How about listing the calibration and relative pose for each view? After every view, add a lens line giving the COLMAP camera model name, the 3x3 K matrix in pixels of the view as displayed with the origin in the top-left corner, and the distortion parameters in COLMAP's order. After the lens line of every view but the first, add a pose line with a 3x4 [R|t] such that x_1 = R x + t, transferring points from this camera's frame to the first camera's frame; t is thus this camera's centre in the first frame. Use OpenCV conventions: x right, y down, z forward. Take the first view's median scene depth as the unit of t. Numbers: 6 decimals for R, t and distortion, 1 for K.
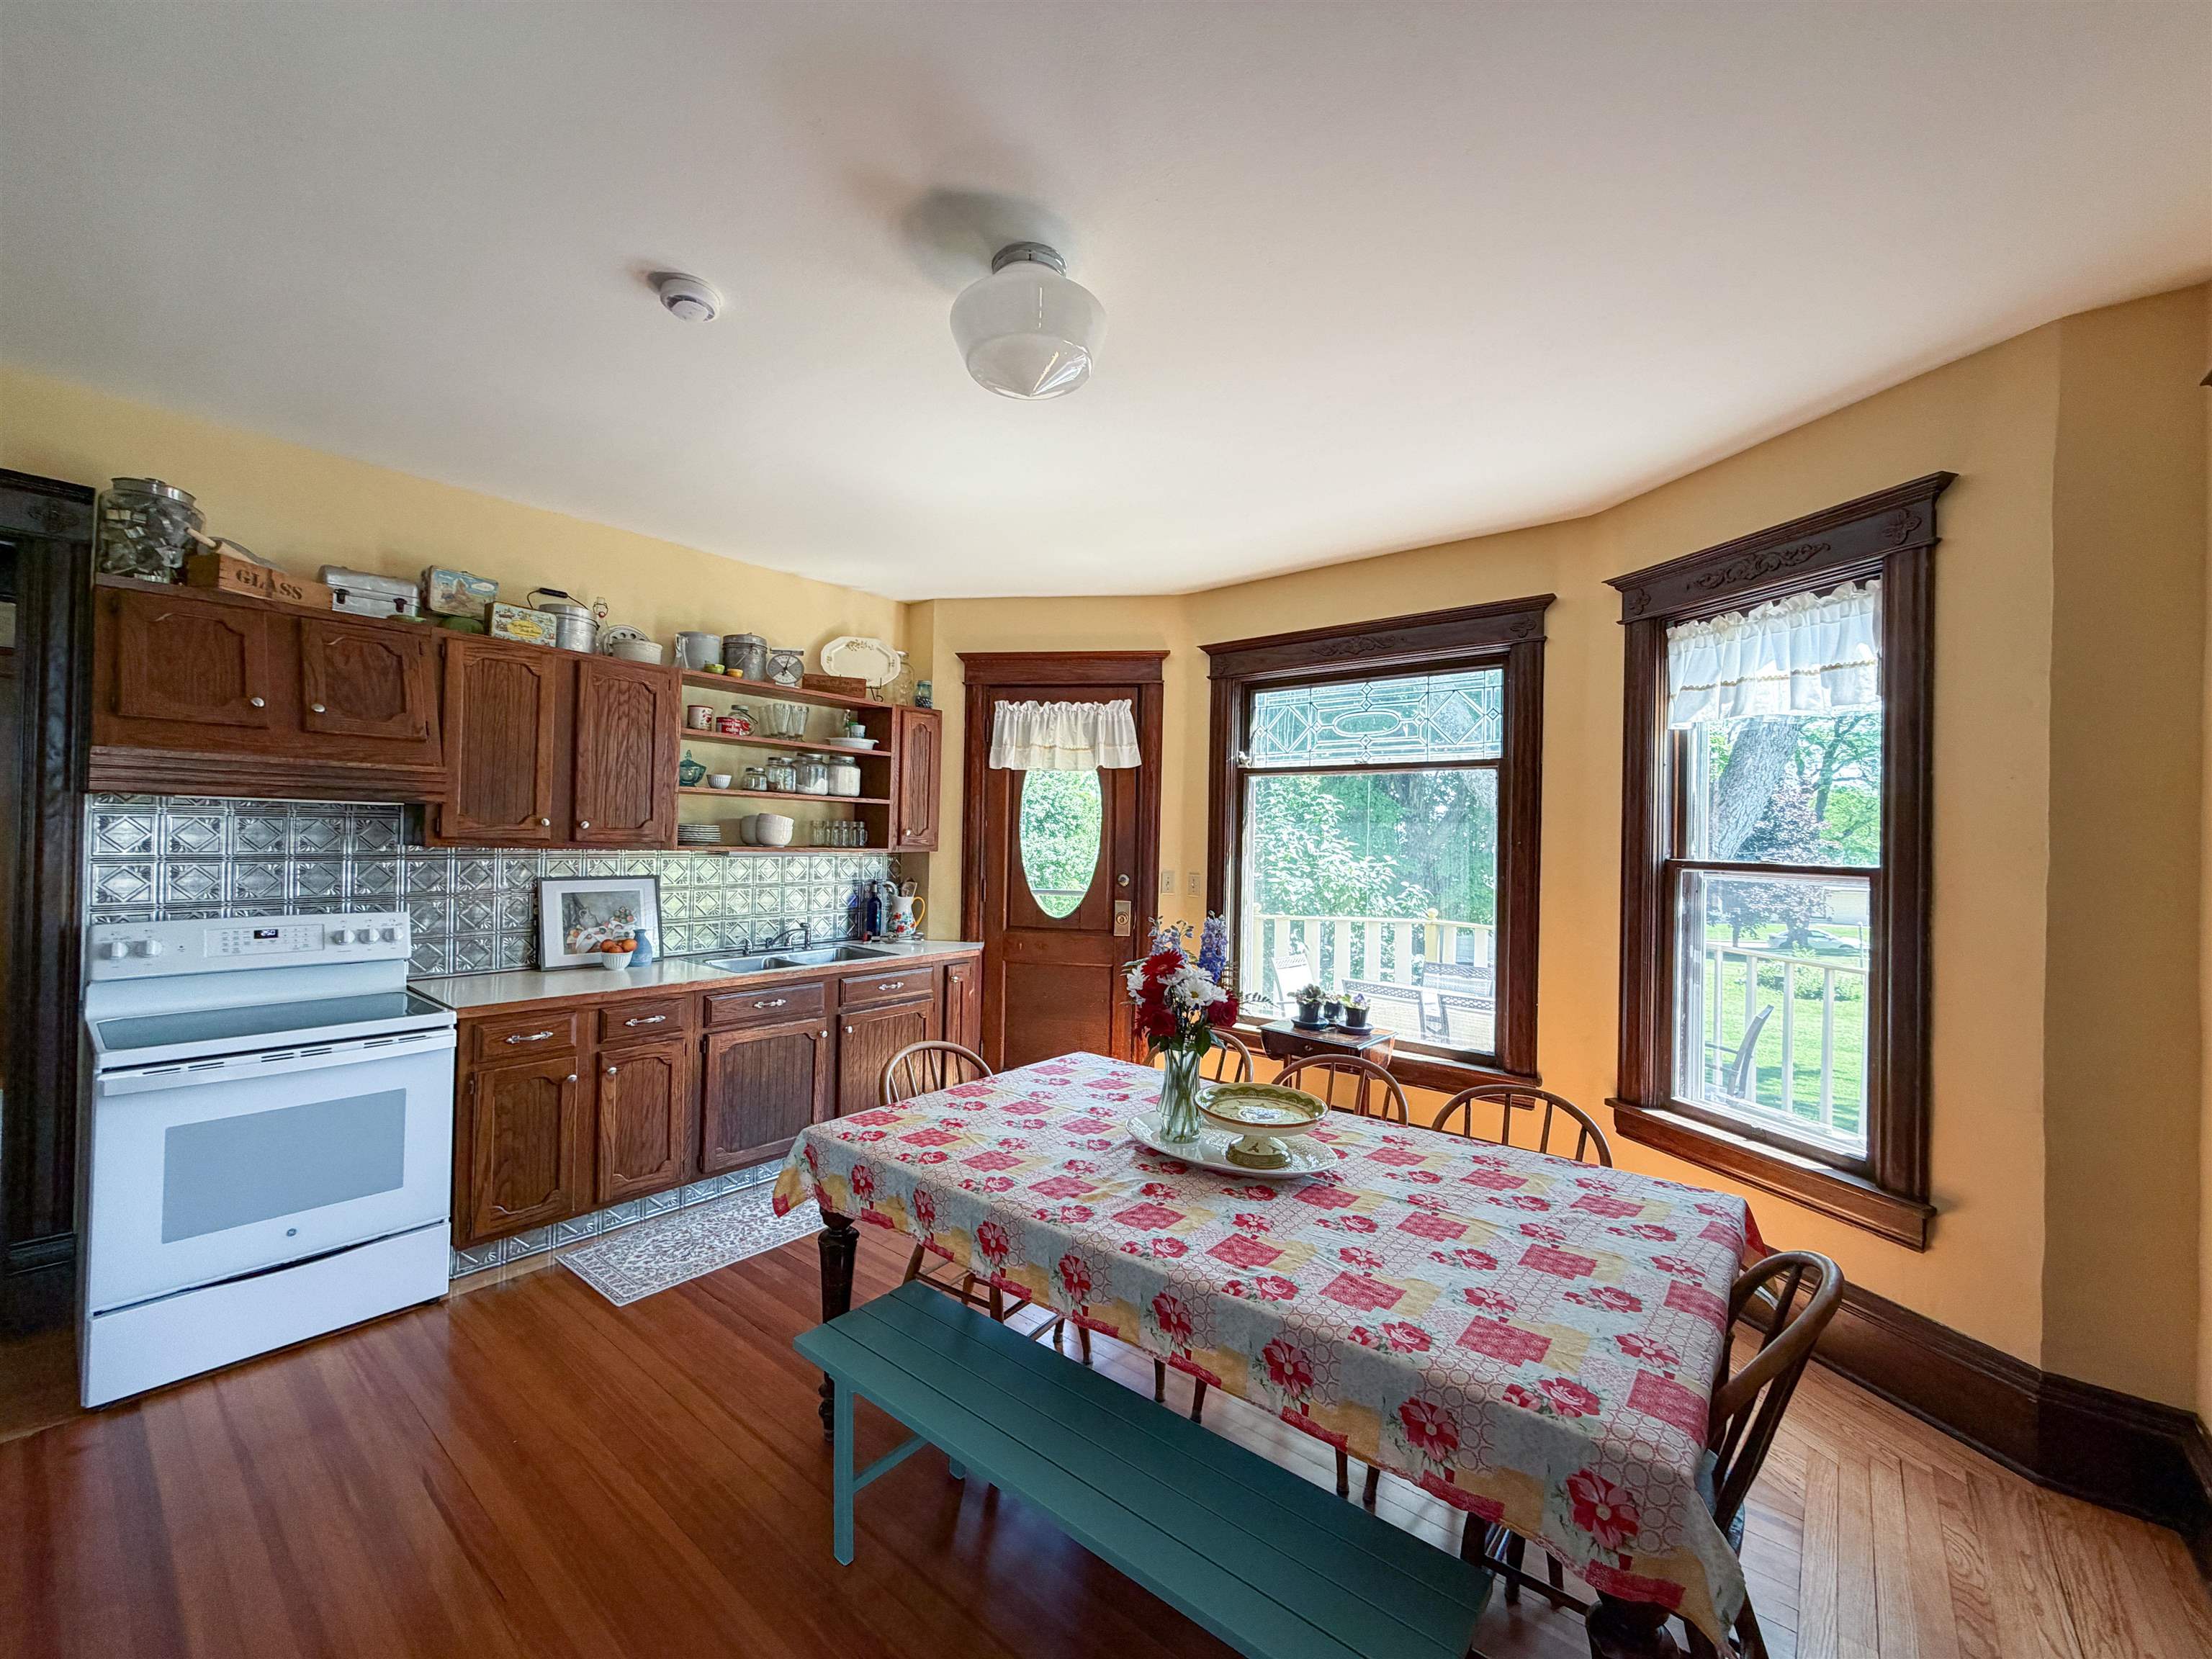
lens RADIAL K [[880.5, 0, 1106.4], [0, 880.5, 821.5], [0, 0, 1]] dist [-0.002051, -0.000106]
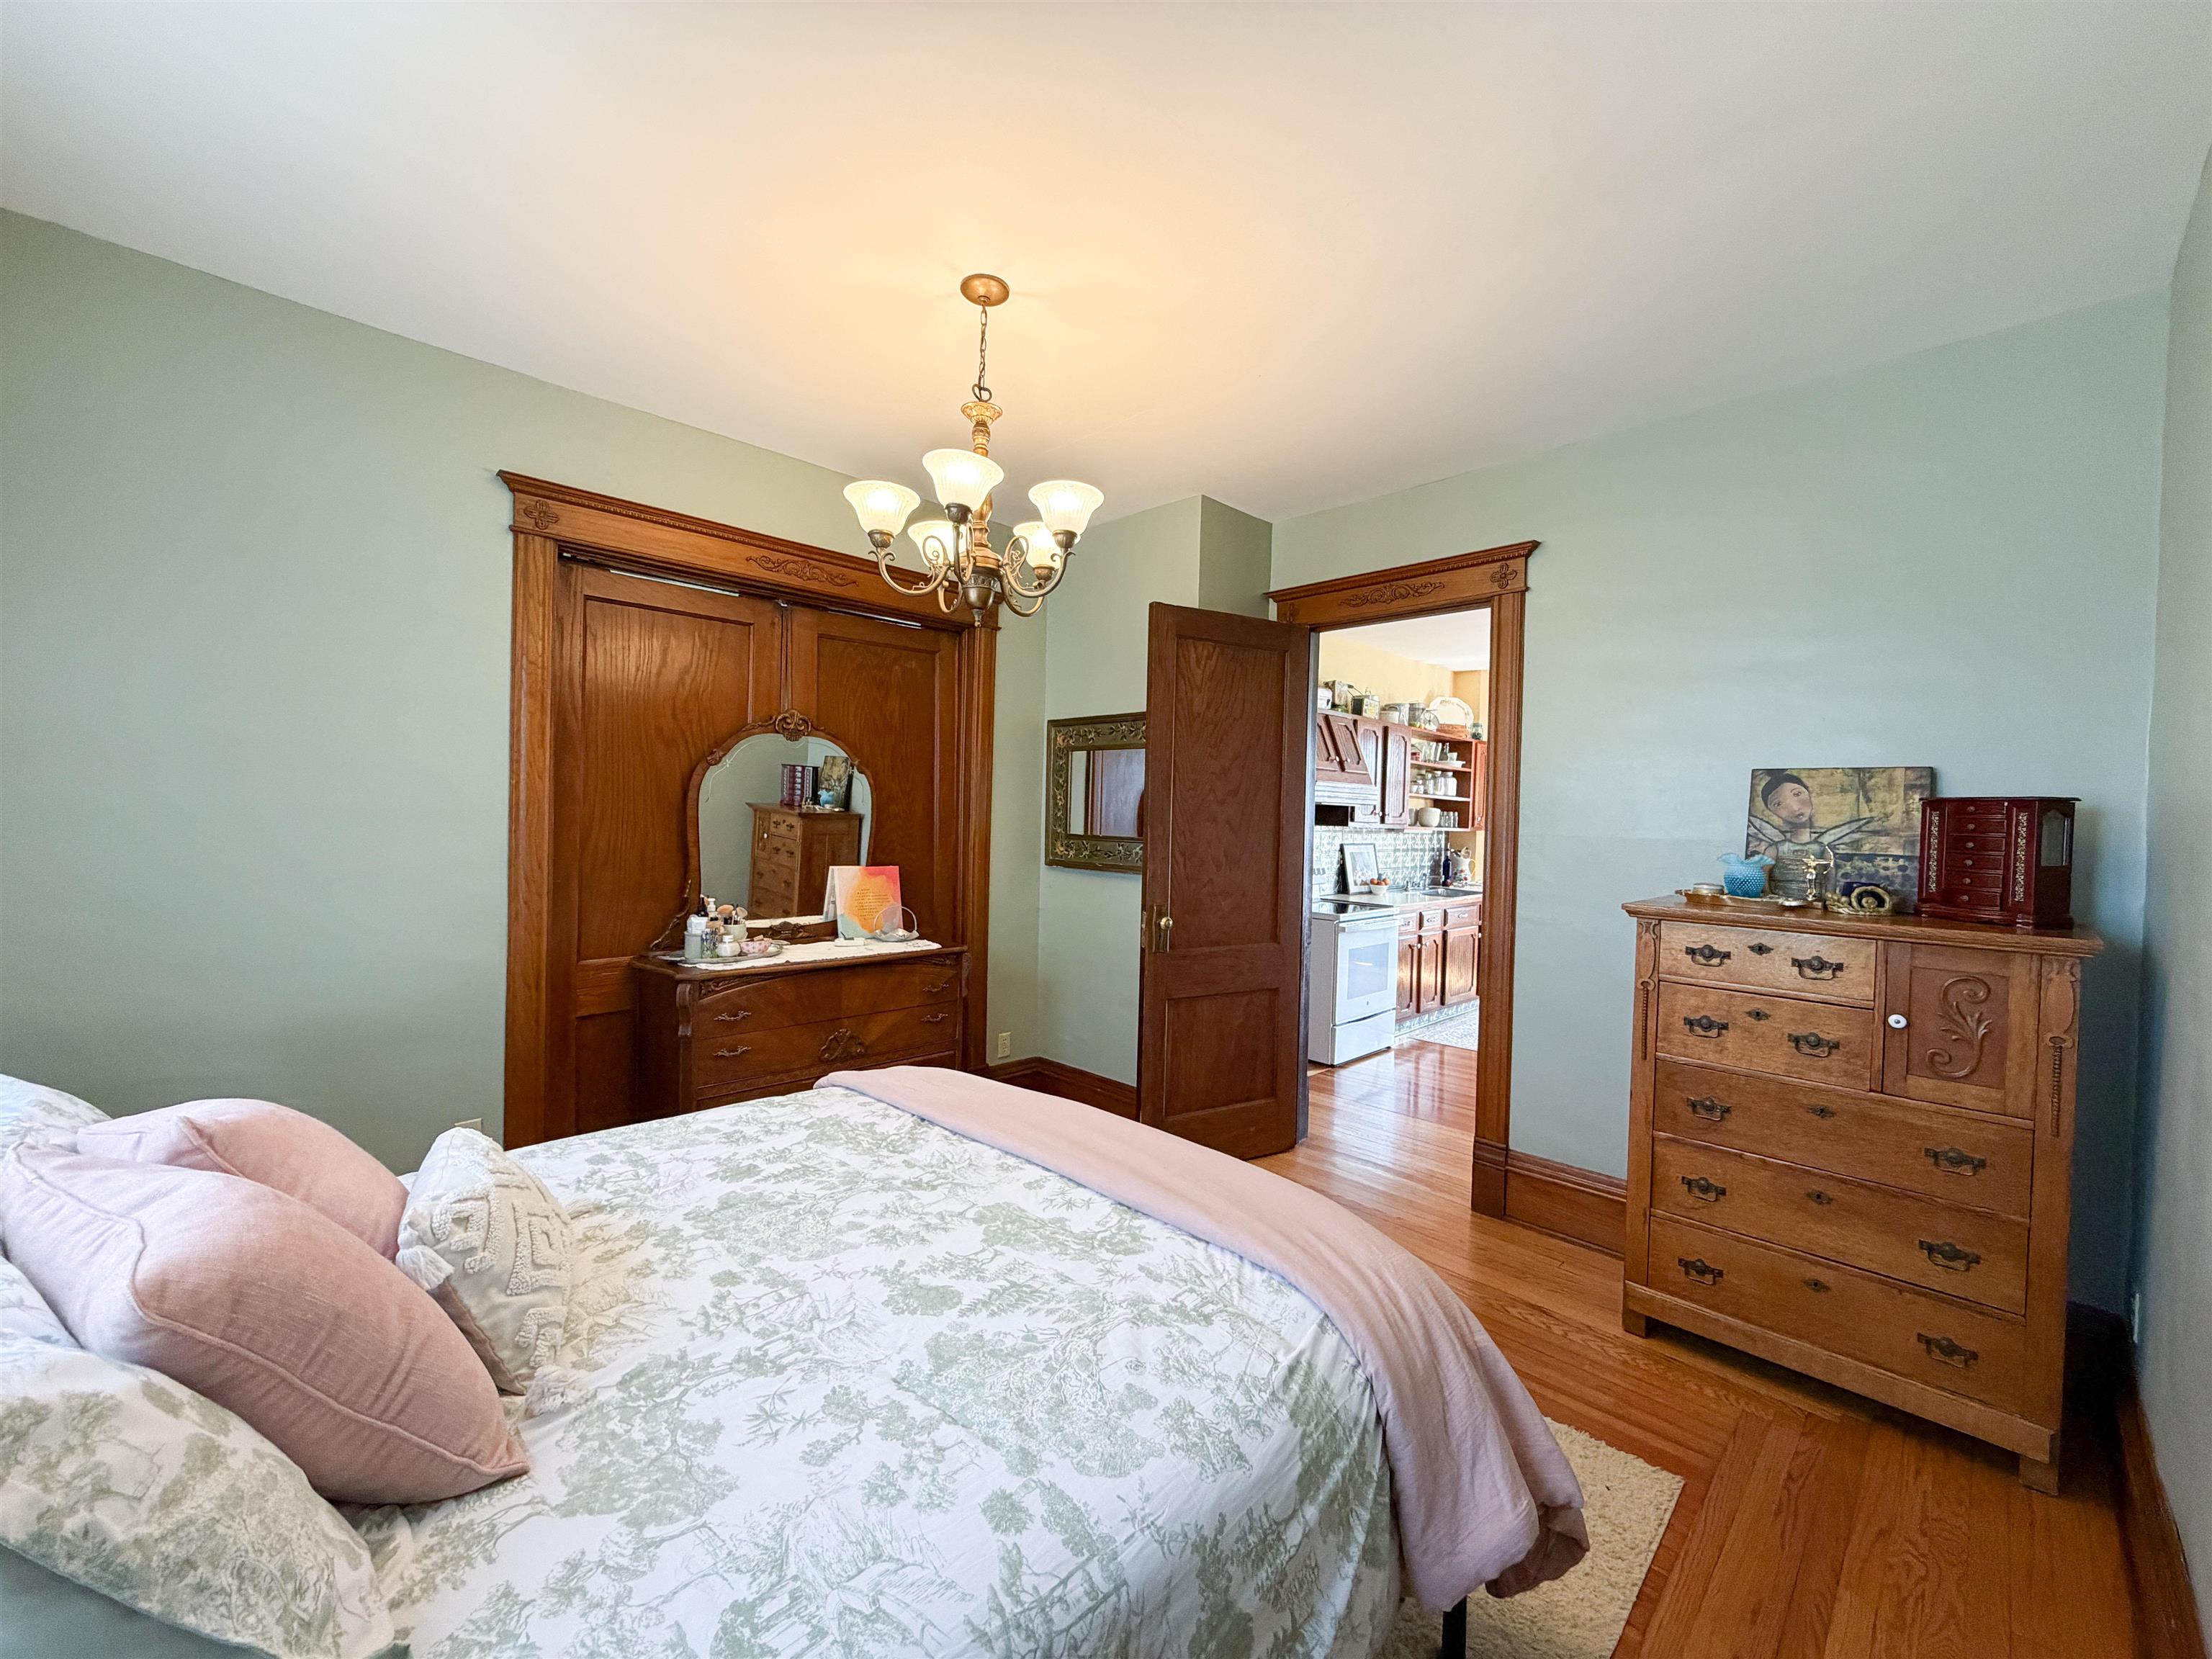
lens RADIAL K [[880.5, 0, 1102.6], [0, 880.5, 820.3], [0, 0, 1]] dist [-0.002051, -0.000106]
pose [[0.994600, 0.003230, -0.103731, -0.759045], [-0.000970, 0.999761, 0.021828, -0.018880], [0.103776, -0.021609, 0.994366, -0.687170]]
